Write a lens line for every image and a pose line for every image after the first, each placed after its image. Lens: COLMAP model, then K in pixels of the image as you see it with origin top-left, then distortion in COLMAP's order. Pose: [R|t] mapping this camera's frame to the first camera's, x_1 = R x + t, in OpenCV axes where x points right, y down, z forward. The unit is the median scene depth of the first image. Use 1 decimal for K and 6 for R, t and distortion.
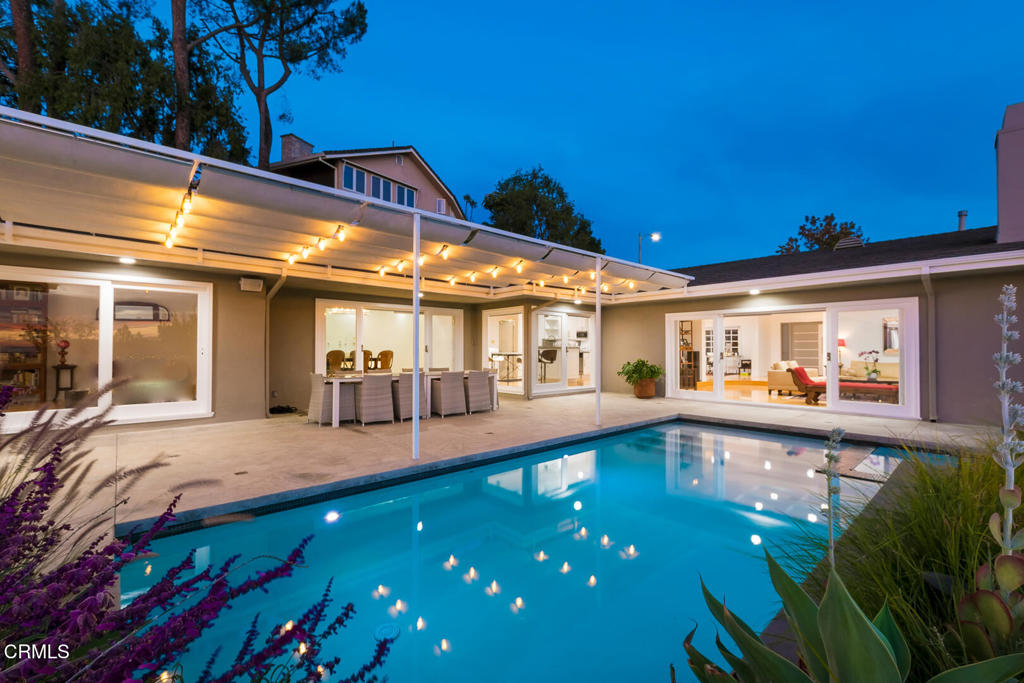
lens RADIAL K [[433.6, 0, 516.0], [0, 433.6, 344.6], [0, 0, 1]] dist [-0.002334, -0.000157]
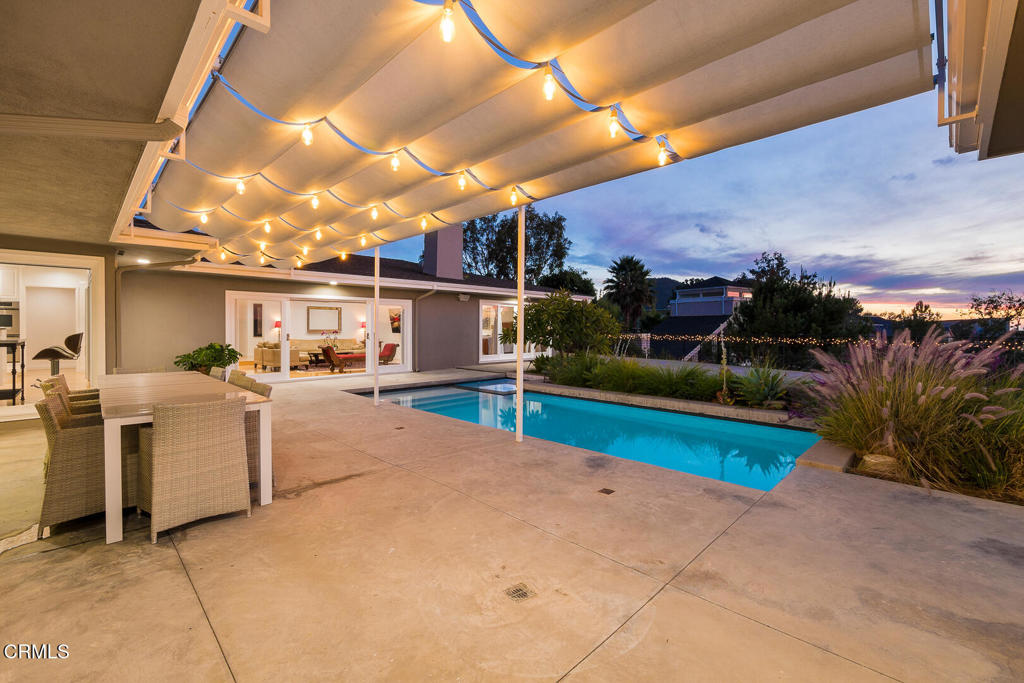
lens RADIAL K [[427.2, 0, 507.3], [0, 427.2, 341.3], [0, 0, 1]] dist [-0.000824, -0.000002]
pose [[-0.016100, -0.033793, 0.999299, -1.309027], [-0.010884, 0.999375, 0.033620, -0.011375], [-0.999811, -0.010335, -0.016458, 1.101678]]
